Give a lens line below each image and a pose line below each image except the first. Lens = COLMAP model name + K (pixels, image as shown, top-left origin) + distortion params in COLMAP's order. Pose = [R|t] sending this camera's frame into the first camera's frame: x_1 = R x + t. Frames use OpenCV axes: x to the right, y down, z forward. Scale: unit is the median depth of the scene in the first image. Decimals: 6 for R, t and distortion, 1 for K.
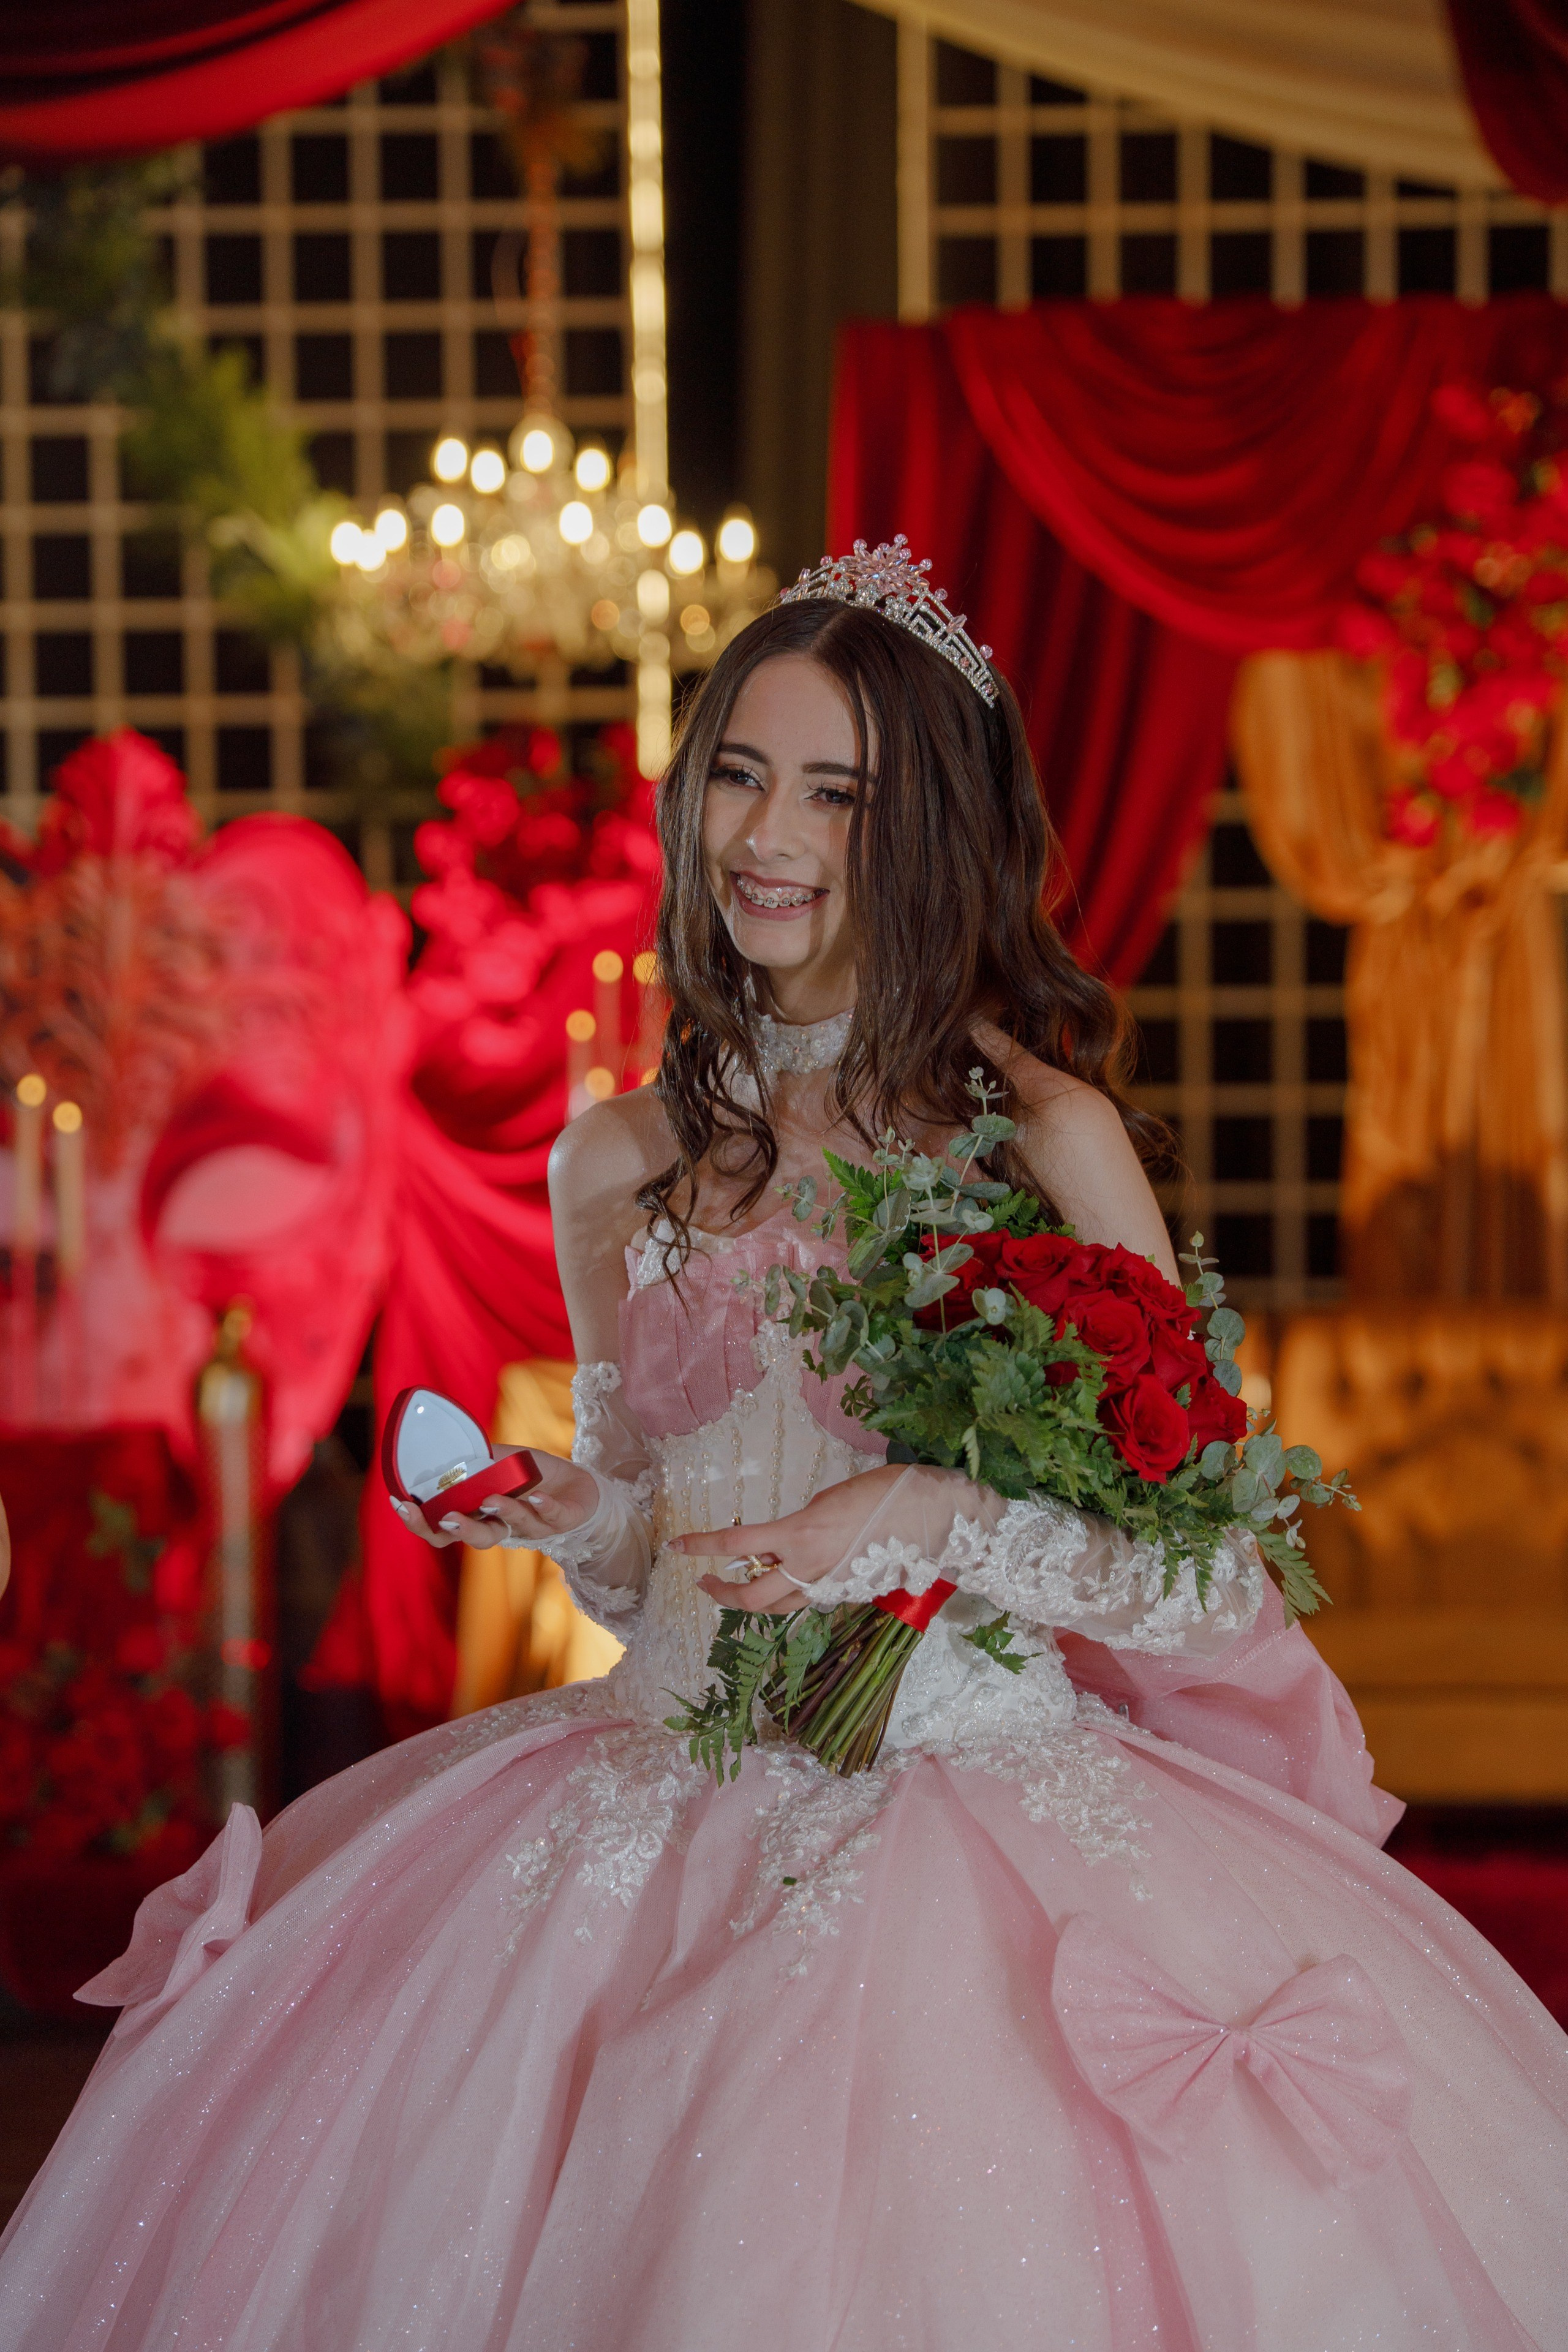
lens RADIAL K [[6444.2, 0, 775.1], [0, 6444.2, 1182.7], [0, 0, 1]] dist [0.255749, 0.000000]
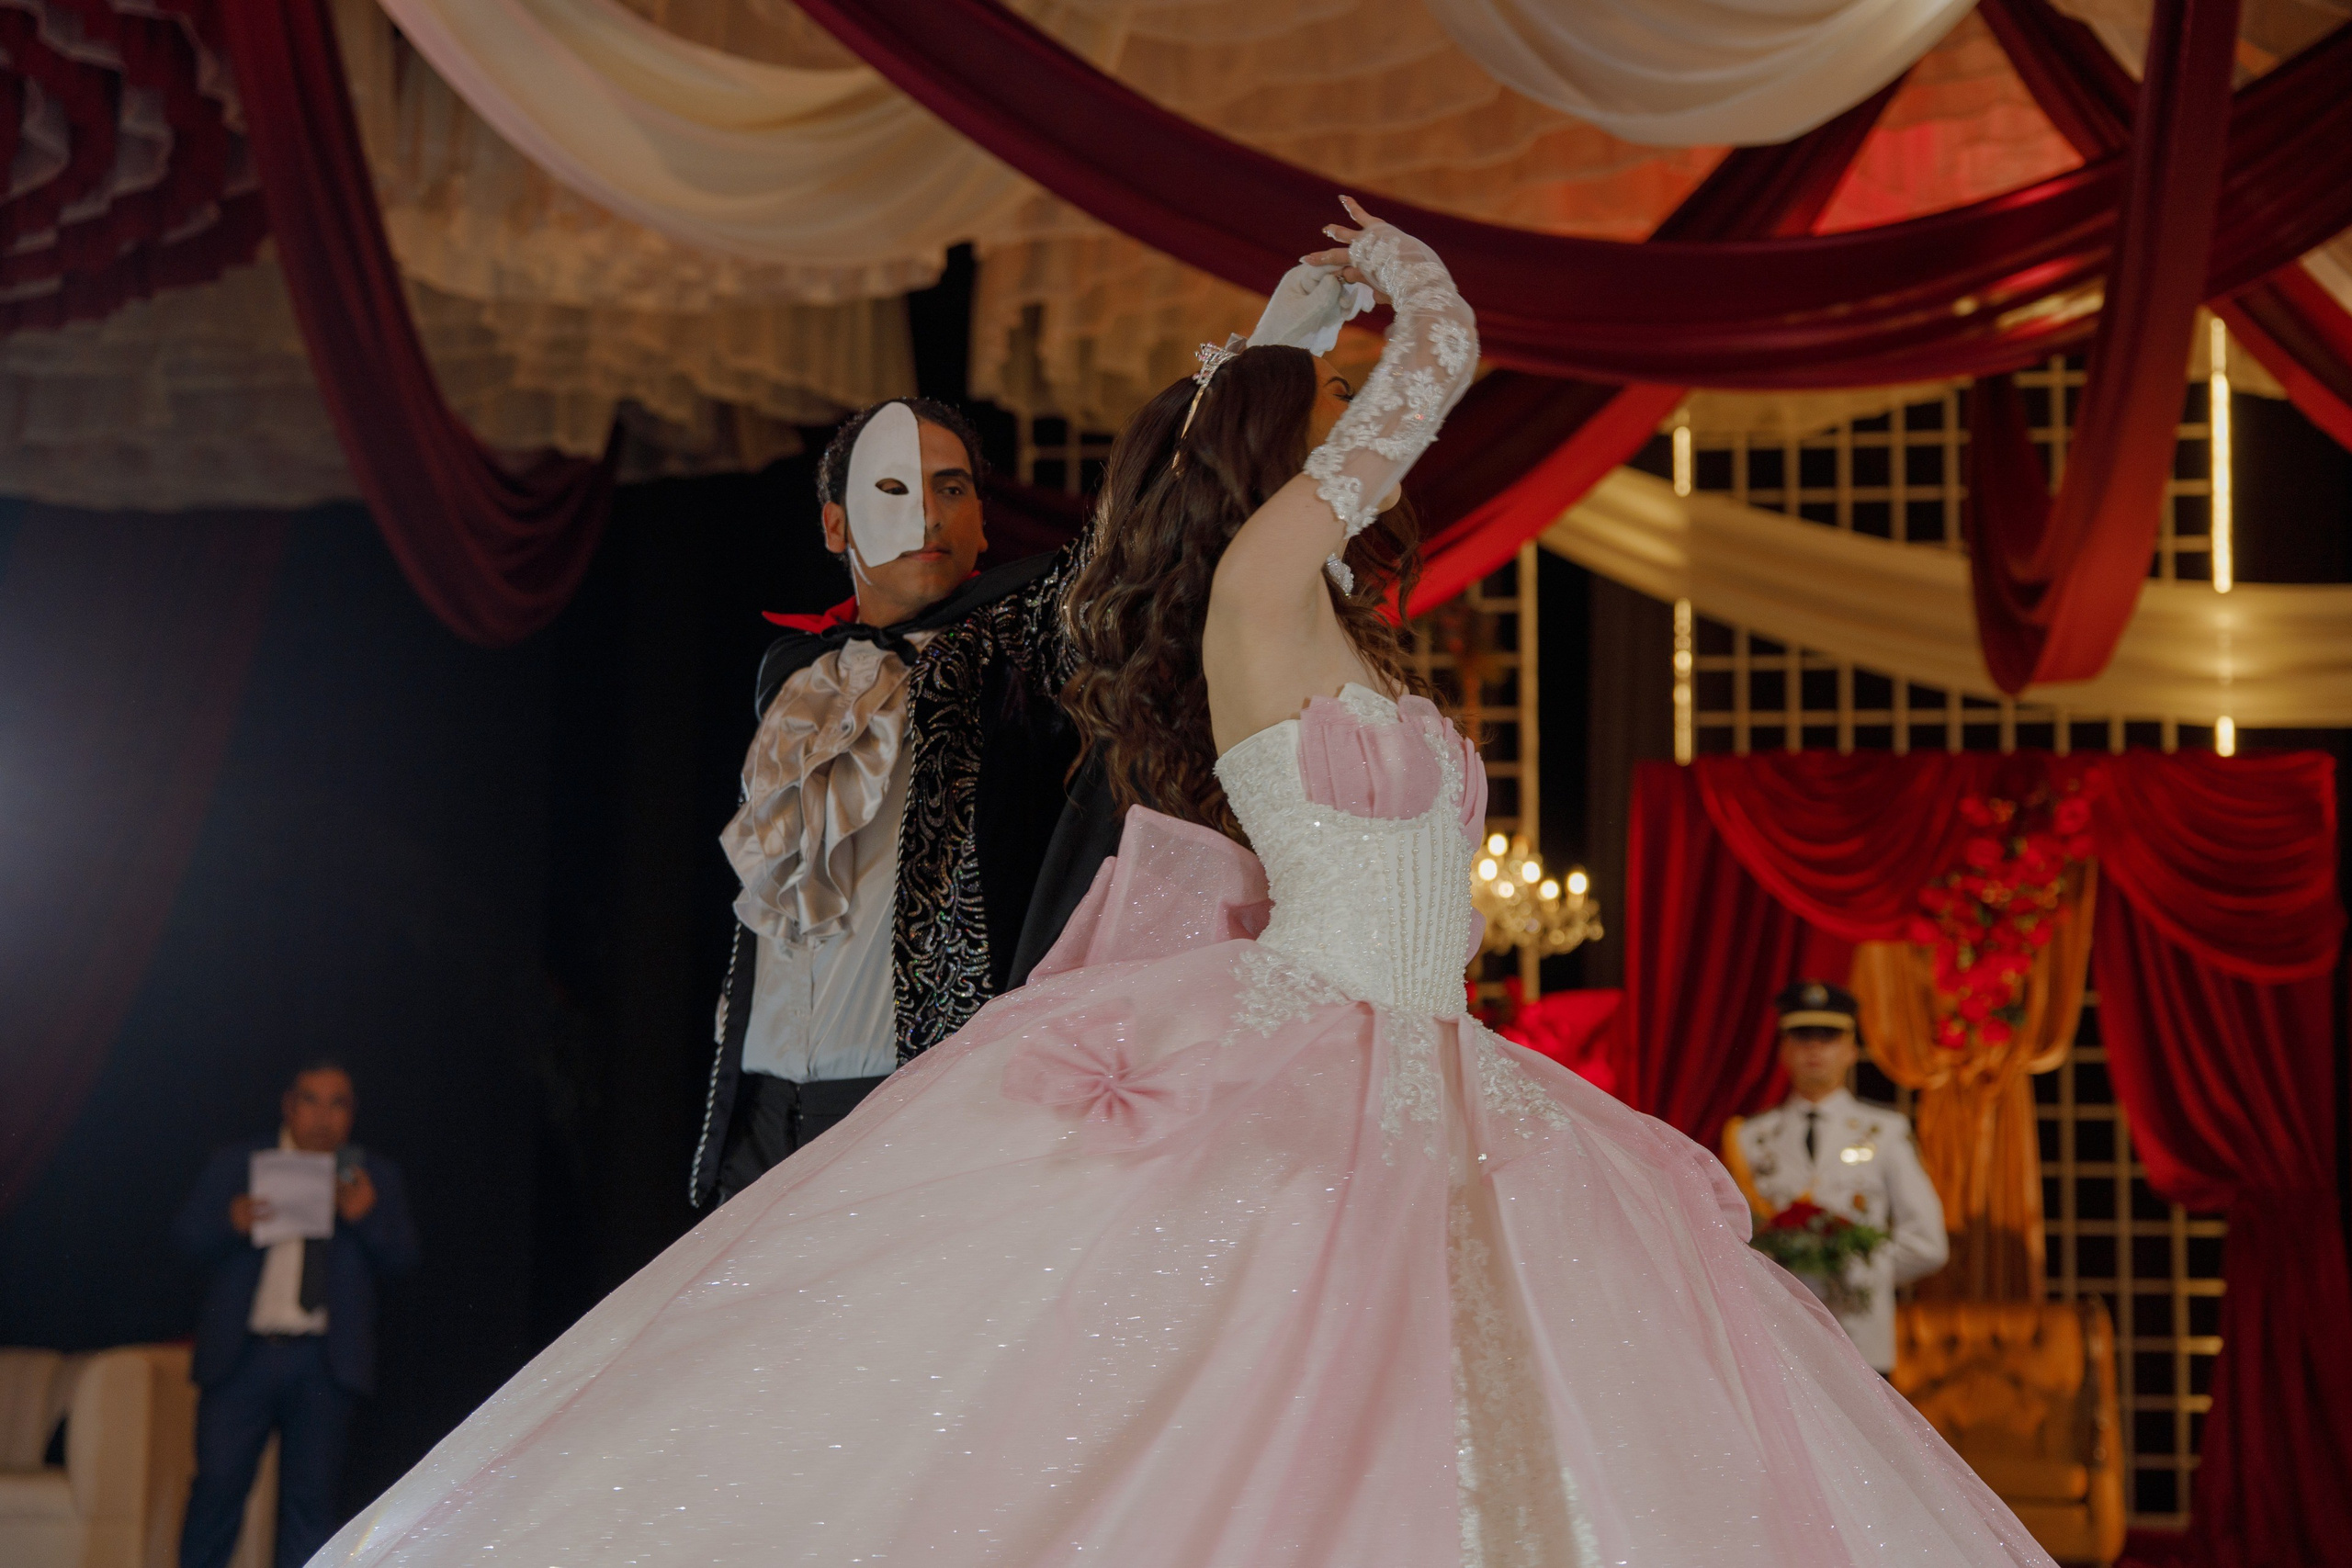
lens RADIAL K [[4570.8, 0, 1167.9], [0, 4570.8, 775.7], [0, 0, 1]] dist [0.114521, 0.000000]
pose [[0.994820, 0.006498, -0.101449, 0.010048], [-0.021135, 0.989368, -0.143887, 0.059479], [0.099435, 0.145286, 0.984380, -0.284473]]
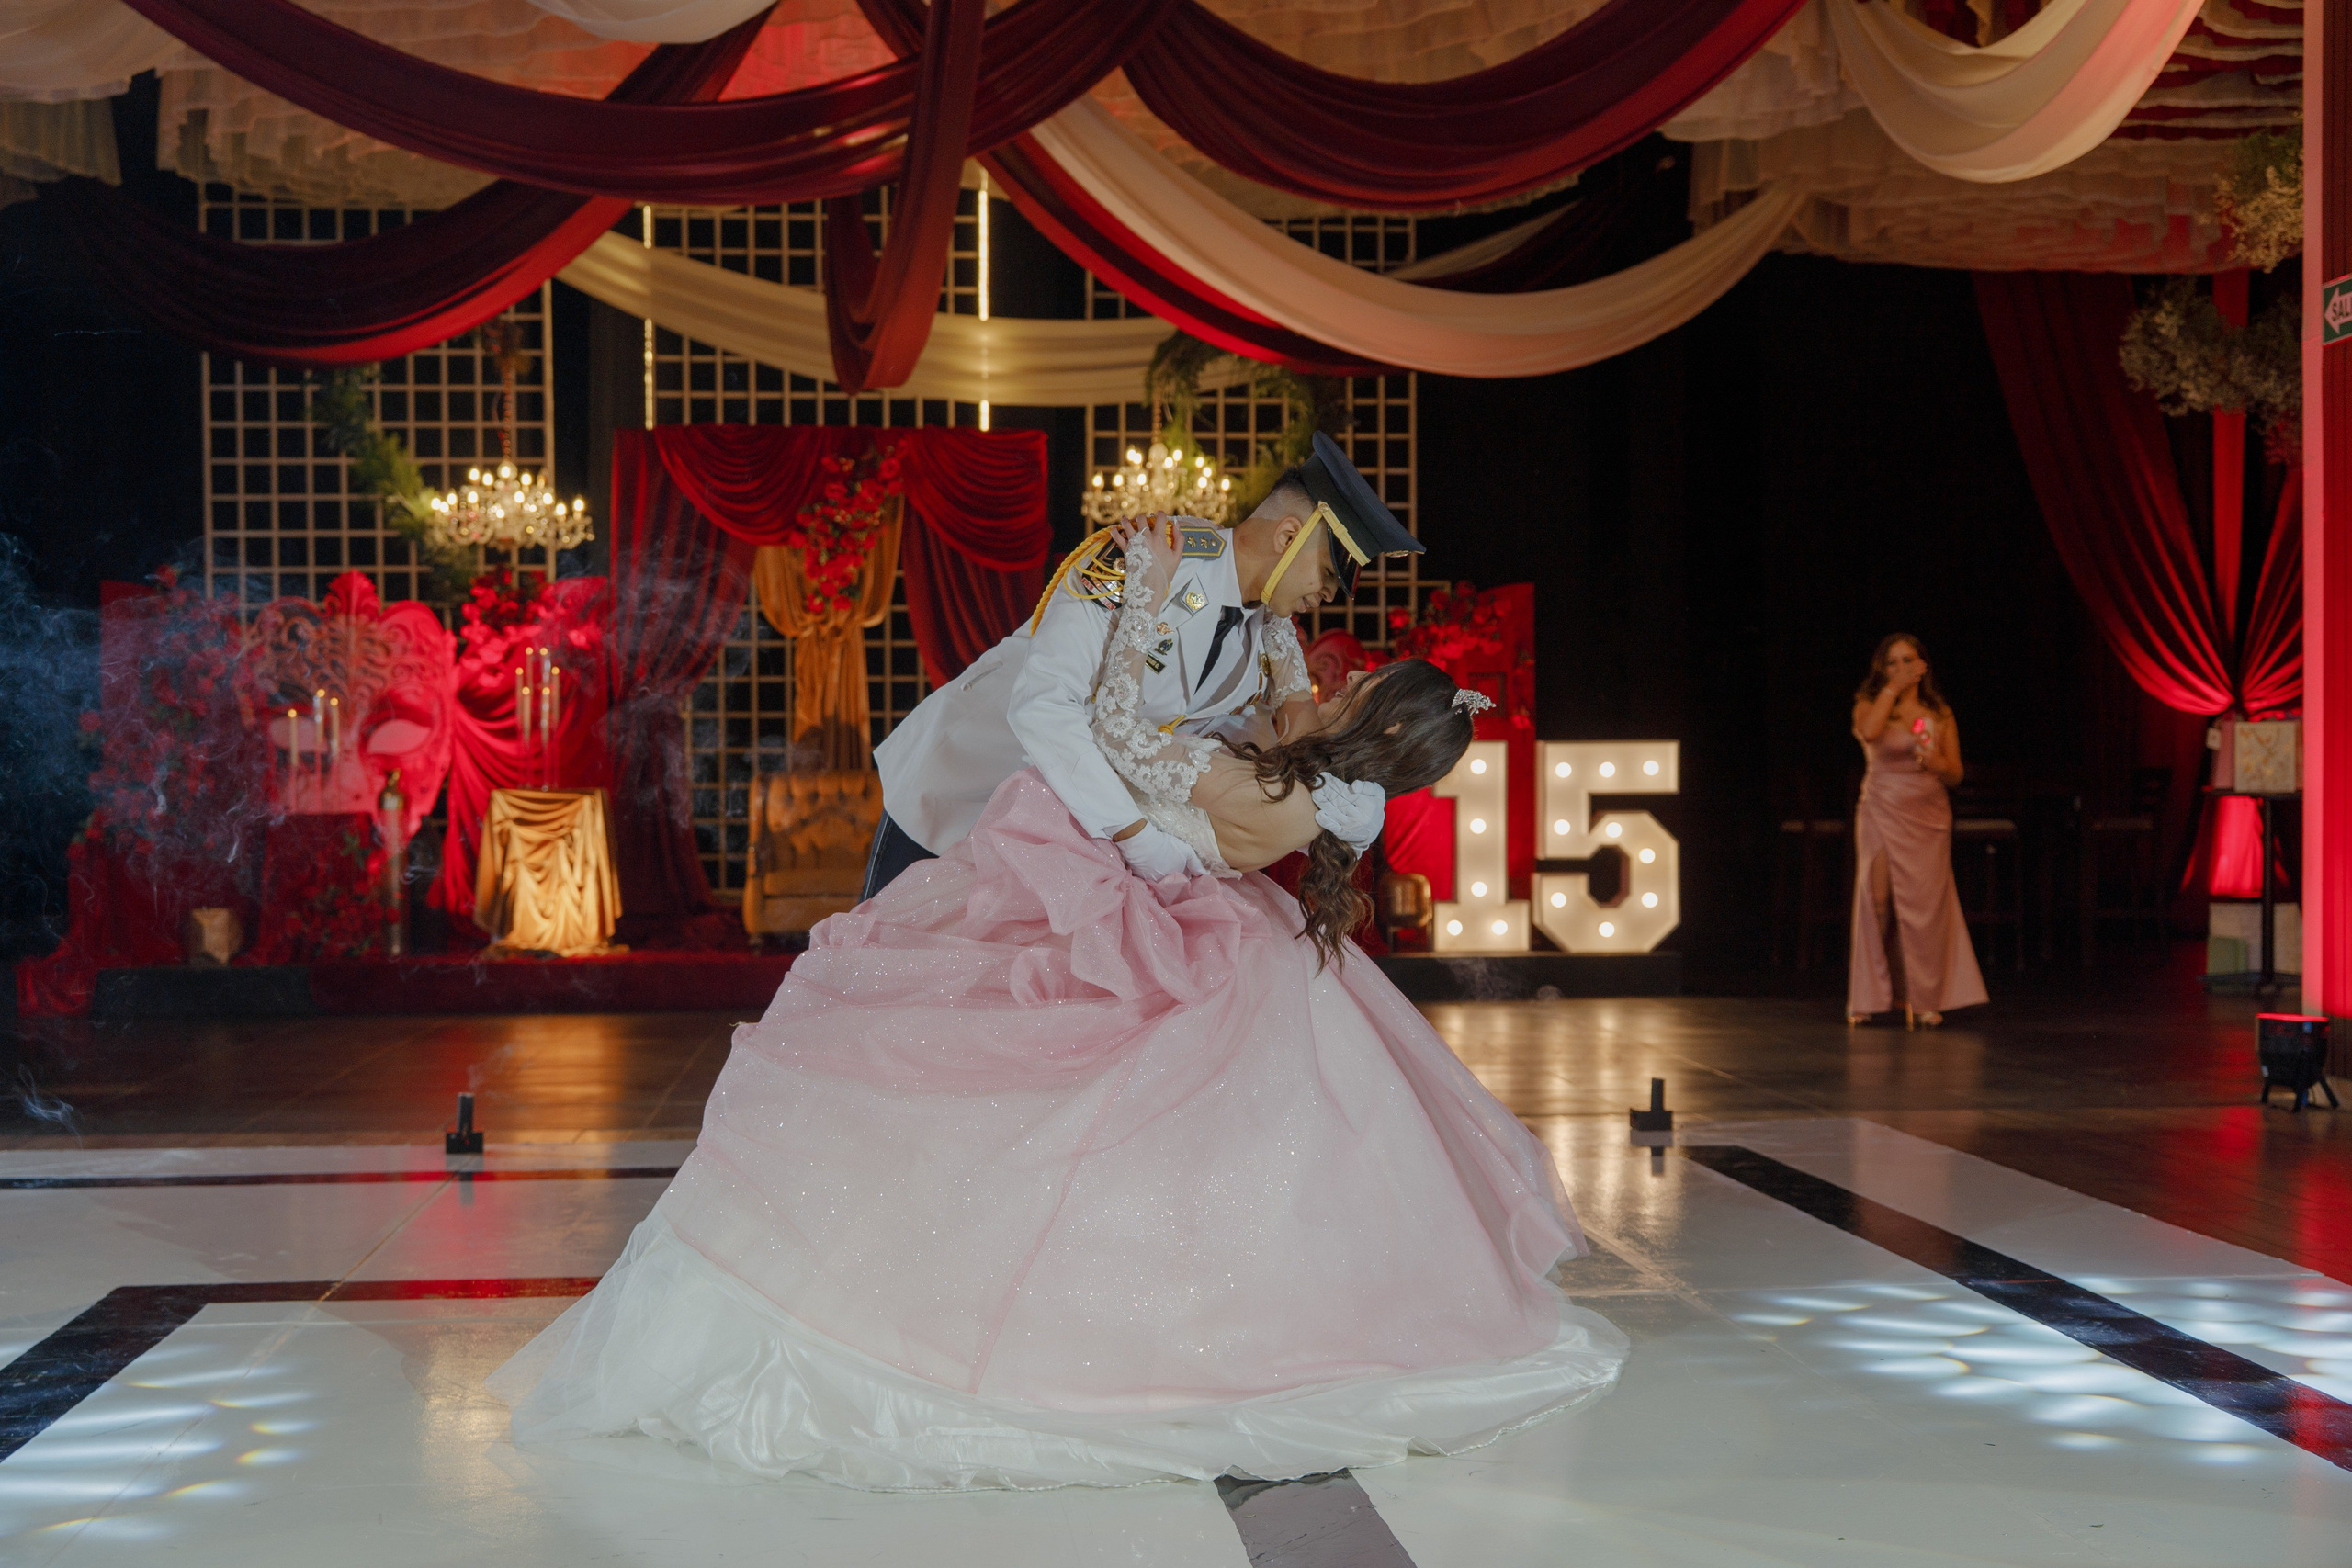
lens RADIAL K [[2811.3, 0, 1156.3], [0, 2811.3, 793.5], [0, 0, 1]] dist [-0.014388, 0.000000]
pose [[0.983186, -0.001830, 0.182598, 0.018365], [0.003107, 0.999973, -0.006708, 0.036199], [-0.182581, 0.007163, 0.983165, -0.254105]]
